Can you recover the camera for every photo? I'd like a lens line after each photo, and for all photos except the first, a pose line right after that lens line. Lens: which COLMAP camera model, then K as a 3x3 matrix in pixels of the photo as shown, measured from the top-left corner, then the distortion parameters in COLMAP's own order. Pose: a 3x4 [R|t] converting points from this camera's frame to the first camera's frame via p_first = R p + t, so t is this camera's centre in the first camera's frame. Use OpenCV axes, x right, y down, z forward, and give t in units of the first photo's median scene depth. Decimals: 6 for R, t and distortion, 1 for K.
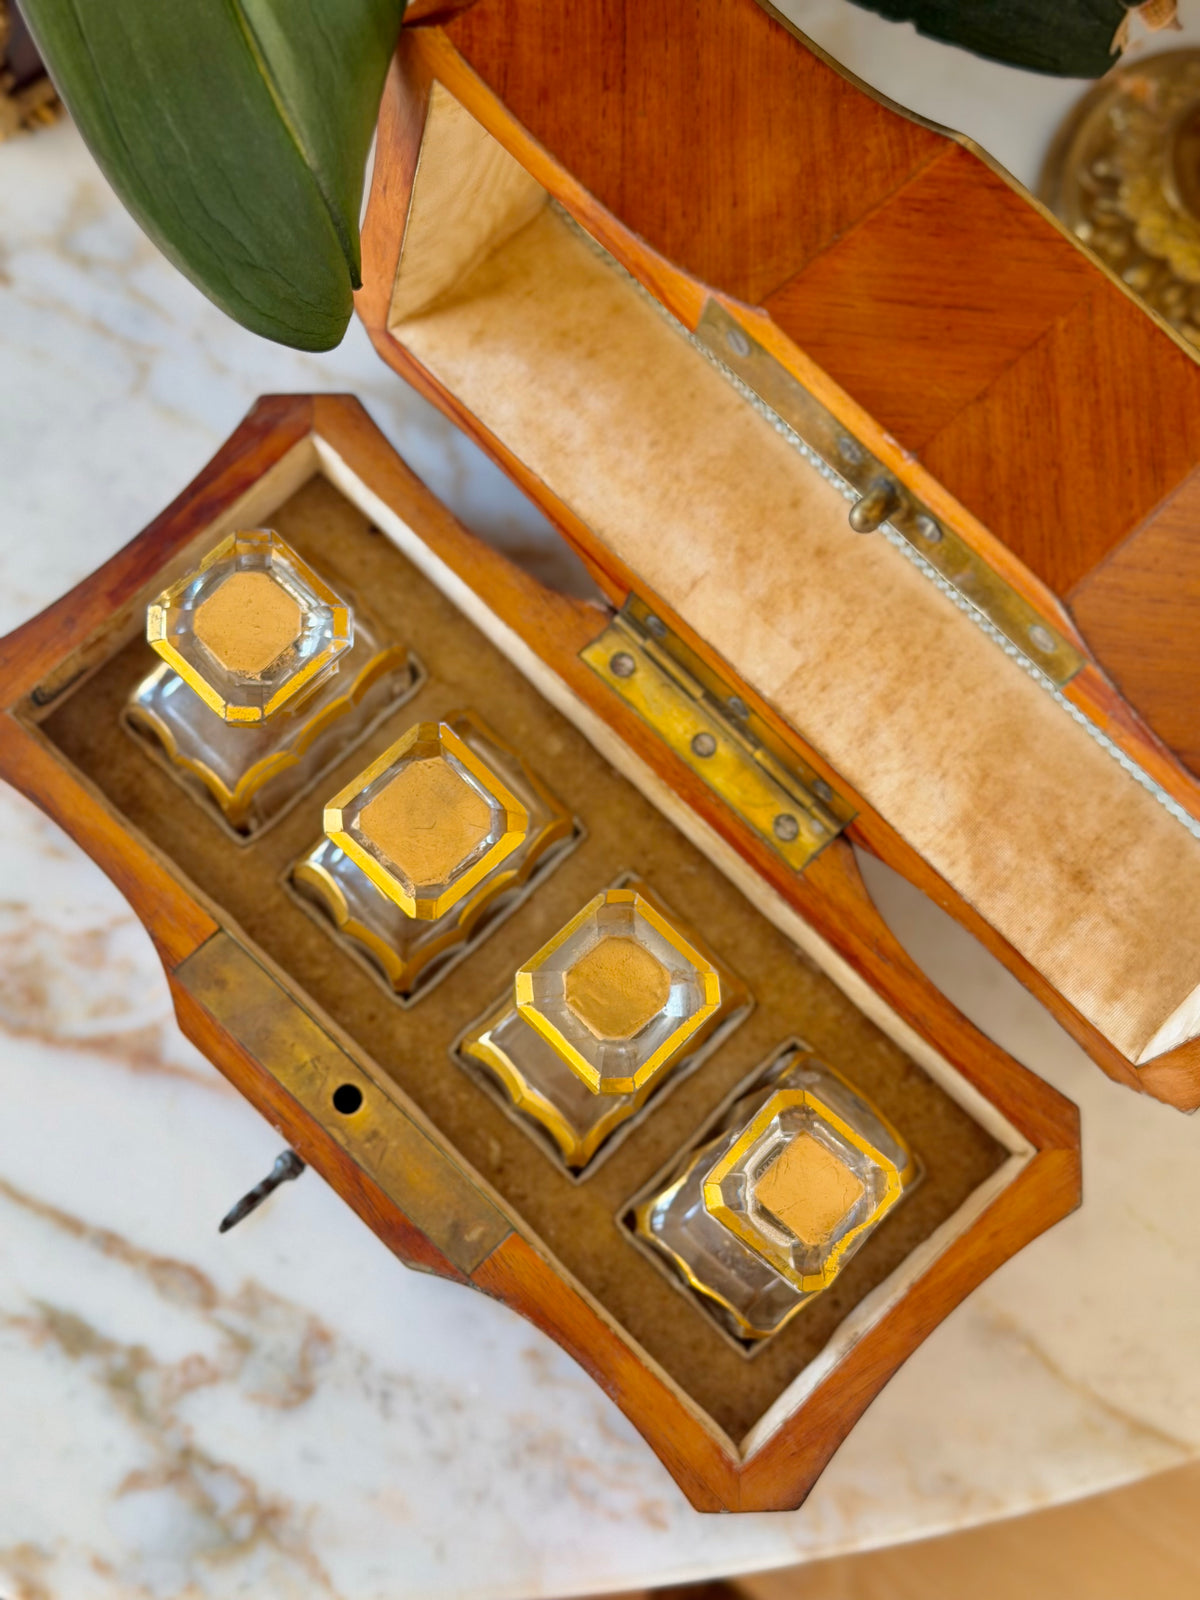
lens RADIAL K [[2412.8, 0, 603.2], [0, 2412.8, 801.2], [0, 0, 1]] dist [0.127486, 0.000000]
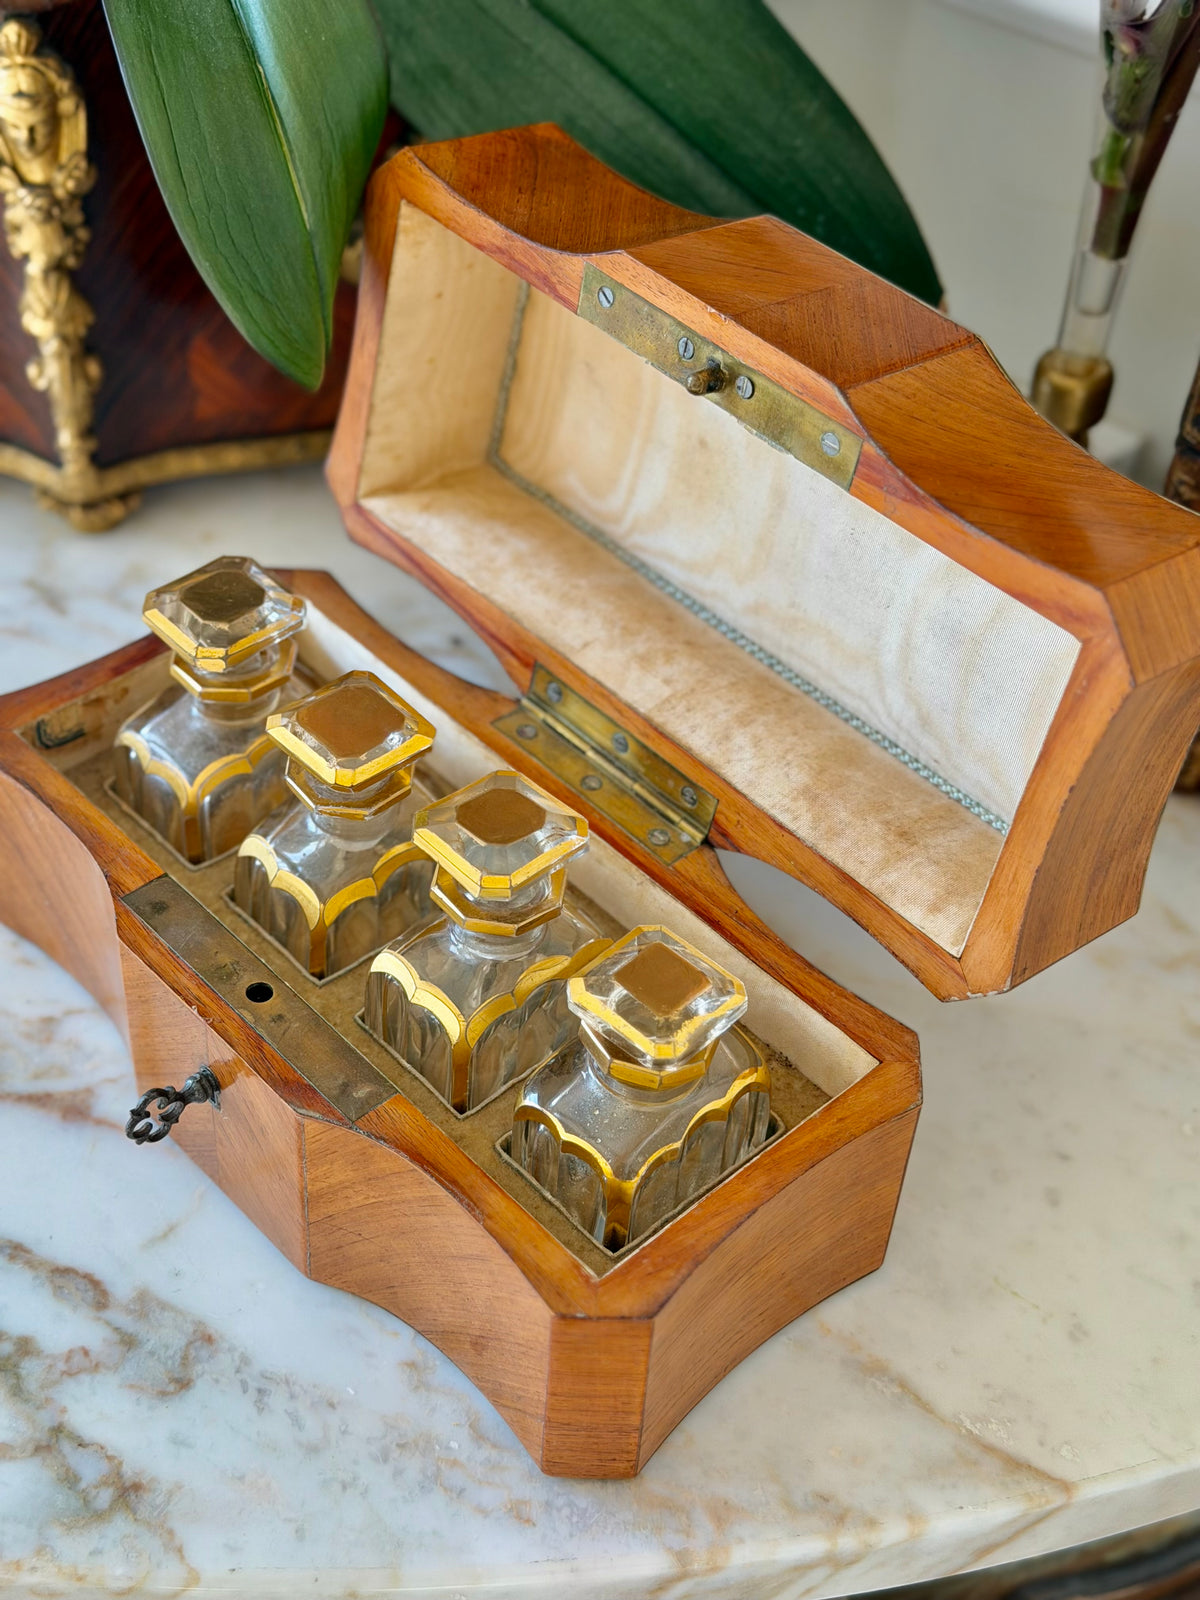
lens RADIAL K [[2412.8, 0, 580.7], [0, 2412.8, 762.3], [0, 0, 1]] dist [0.127486, 0.000000]
pose [[0.999361, 0.025251, -0.025307, 0.067068], [-0.035255, 0.813406, -0.580627, 0.668529], [0.005923, 0.581148, 0.813776, 0.028245]]
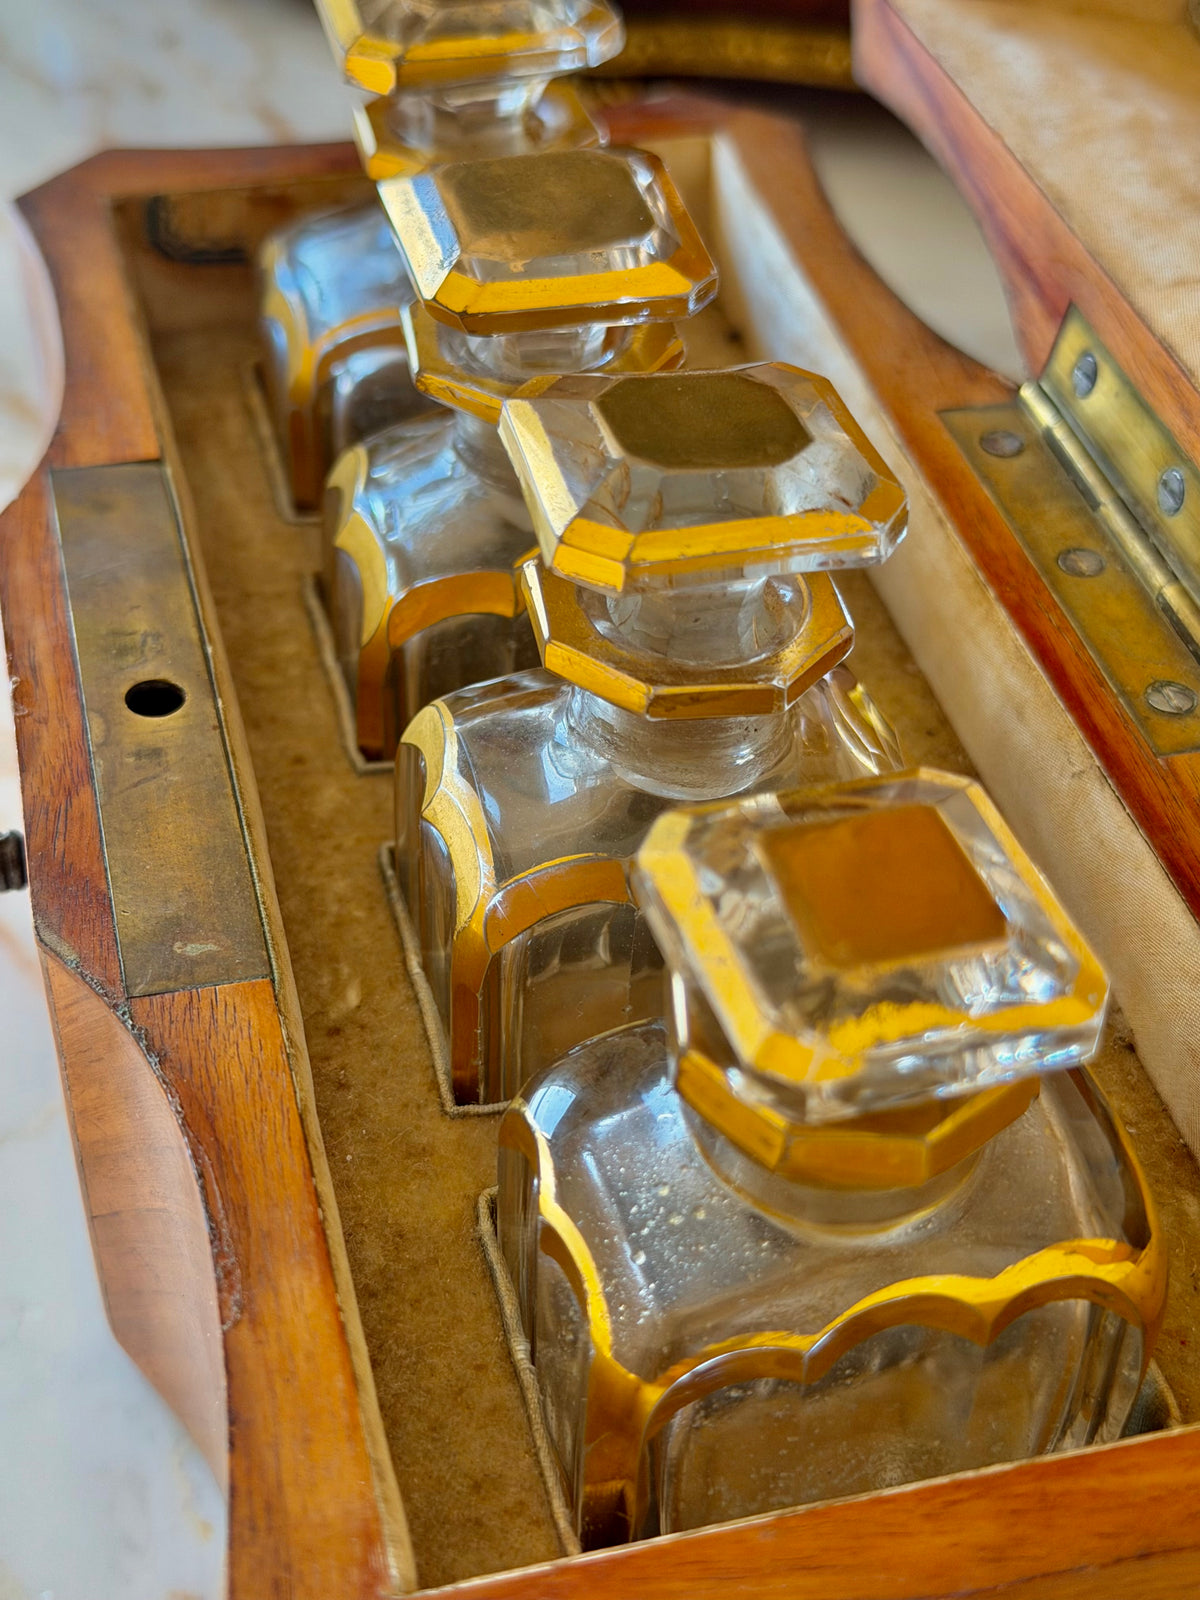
lens RADIAL K [[2412.8, 0, 579.7], [0, 2412.8, 812.3], [0, 0, 1]] dist [0.127486, 0.000000]
pose [[0.856688, 0.321248, -0.403592, 0.183728], [-0.502152, 0.698381, -0.510007, 0.350509], [0.118022, 0.639581, 0.759610, 0.623674]]
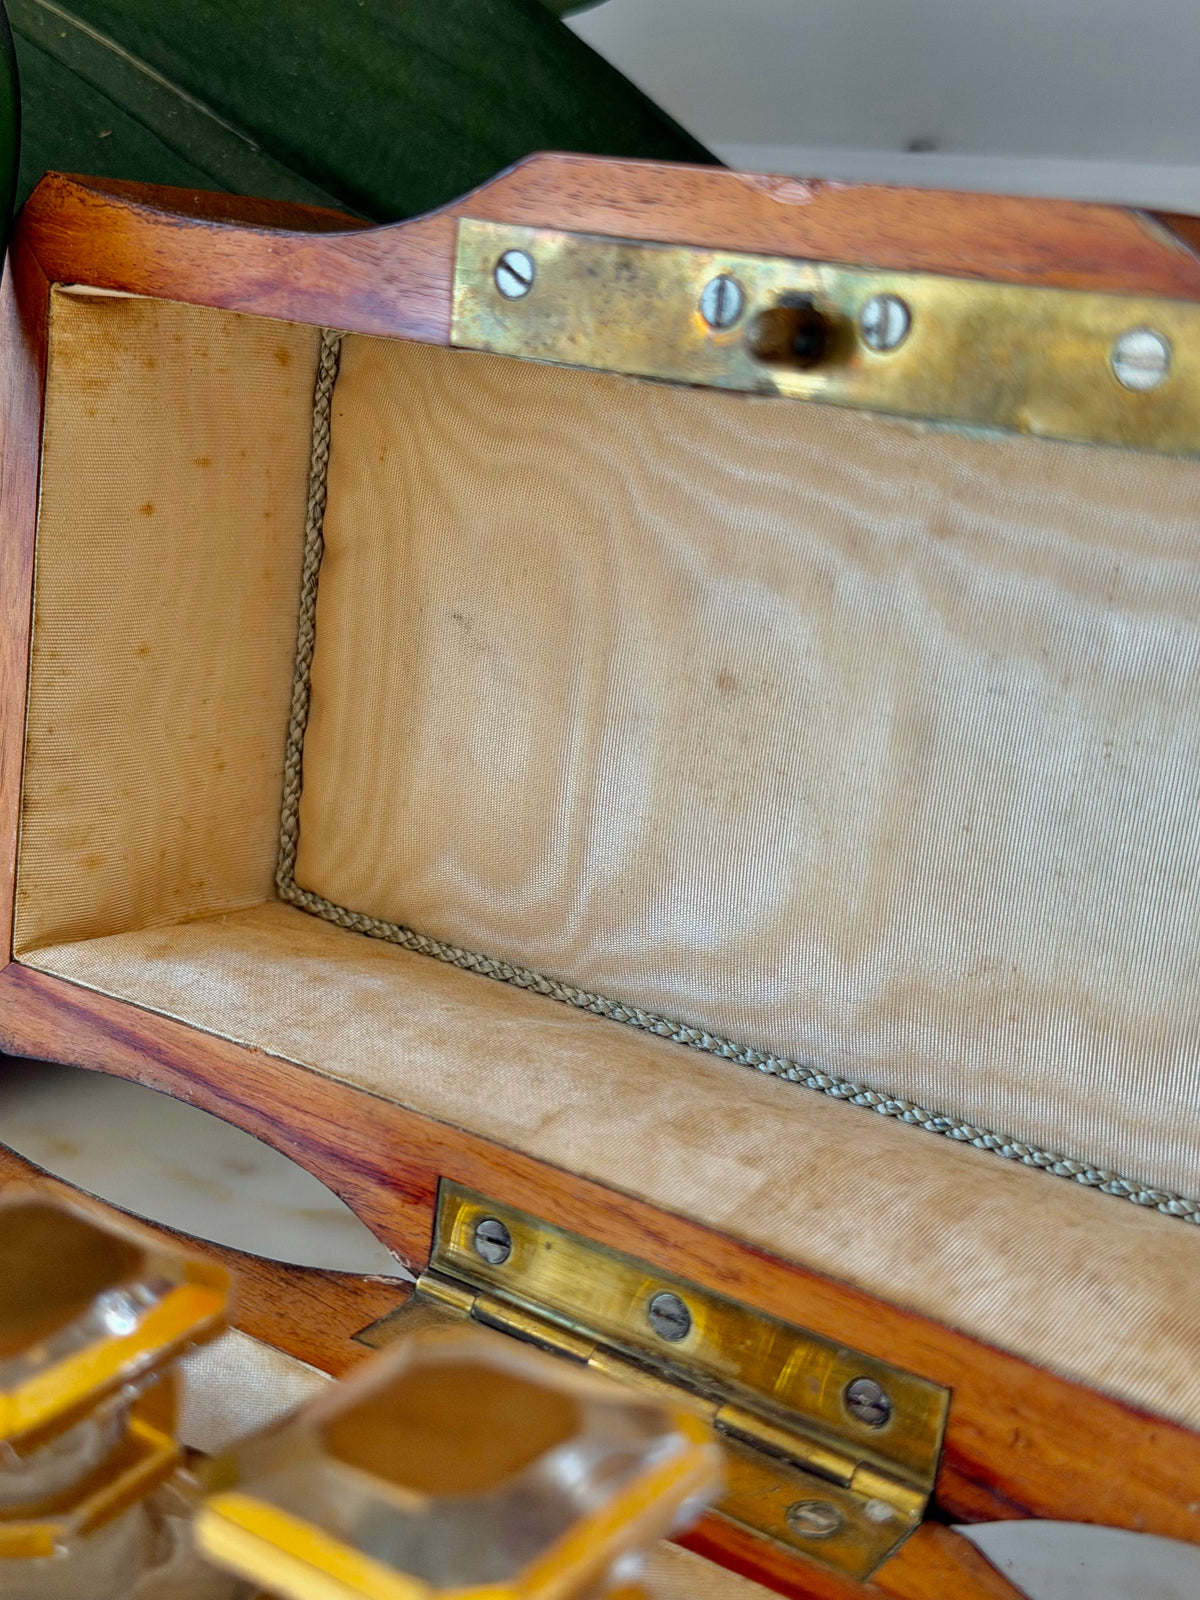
lens RADIAL K [[2412.8, 0, 593.3], [0, 2412.8, 788.5], [0, 0, 1]] dist [0.127486, 0.000000]
pose [[0.989444, -0.098897, 0.105923, -0.003039], [0.142397, 0.527863, -0.837307, 0.330485], [0.026894, 0.843552, 0.536374, 0.631601]]
